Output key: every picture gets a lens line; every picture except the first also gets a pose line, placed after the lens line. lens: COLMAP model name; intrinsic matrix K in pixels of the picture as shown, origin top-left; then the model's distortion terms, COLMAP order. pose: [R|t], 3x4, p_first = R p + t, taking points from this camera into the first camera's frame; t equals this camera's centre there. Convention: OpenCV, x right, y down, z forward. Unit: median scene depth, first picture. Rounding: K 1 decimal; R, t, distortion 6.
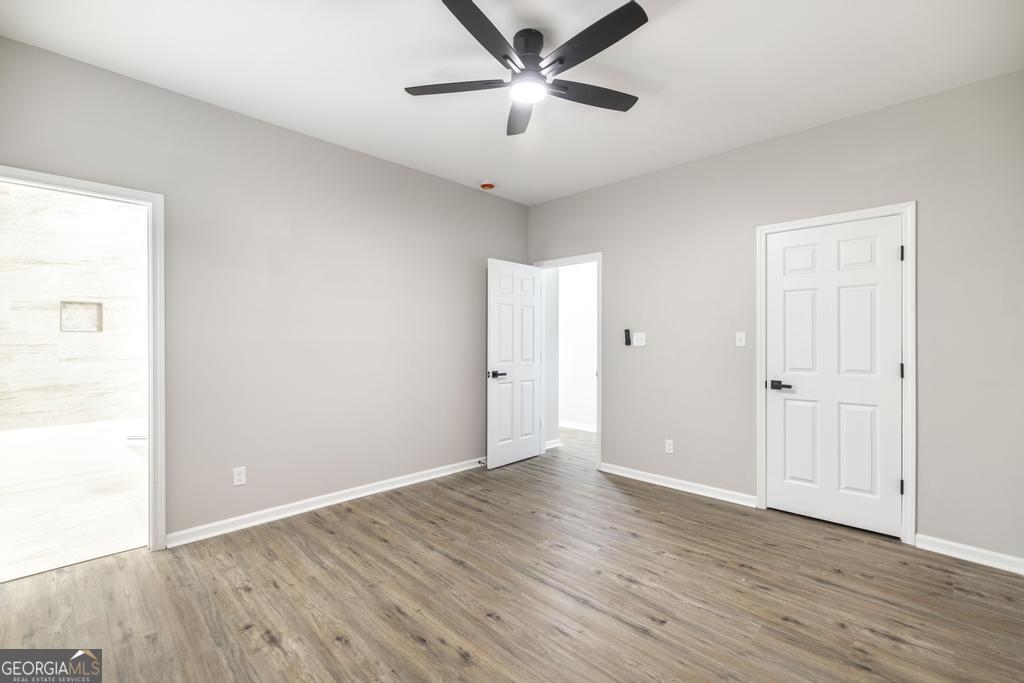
lens RADIAL K [[440.8, 0, 517.2], [0, 440.8, 341.9], [0, 0, 1]] dist [0.000087, 0.000123]
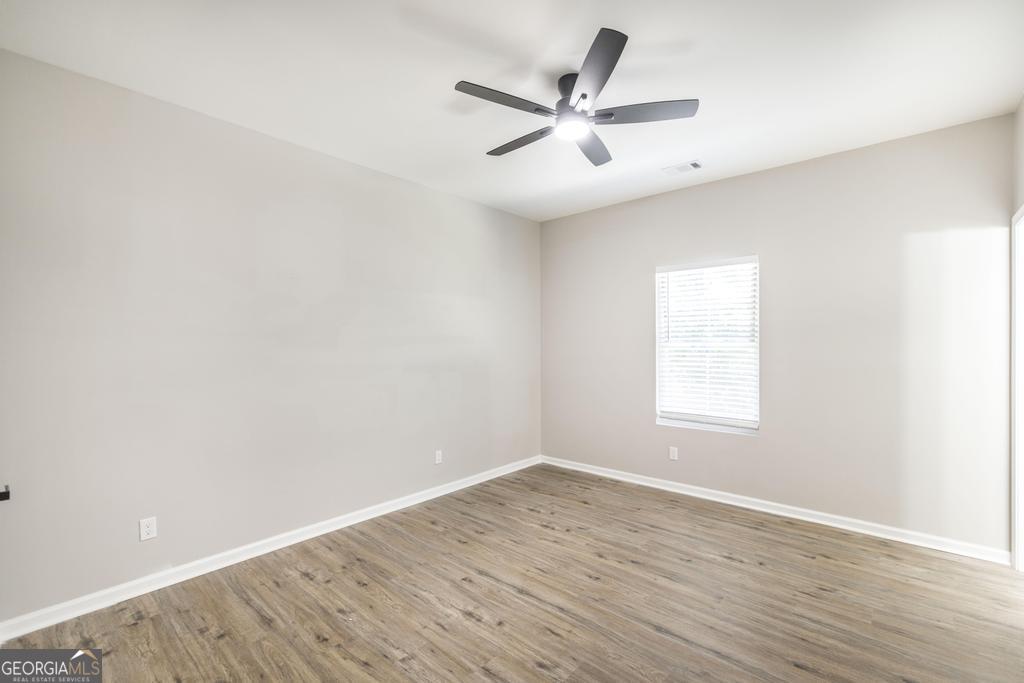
lens RADIAL K [[452.5, 0, 530.6], [0, 452.5, 341.9], [0, 0, 1]] dist [0.001035, 0.000307]
pose [[-0.997180, 0.000060, -0.075050, 0.212876], [-0.000253, 0.999991, 0.004152, -0.065385], [0.075049, 0.004160, -0.997171, 2.128841]]
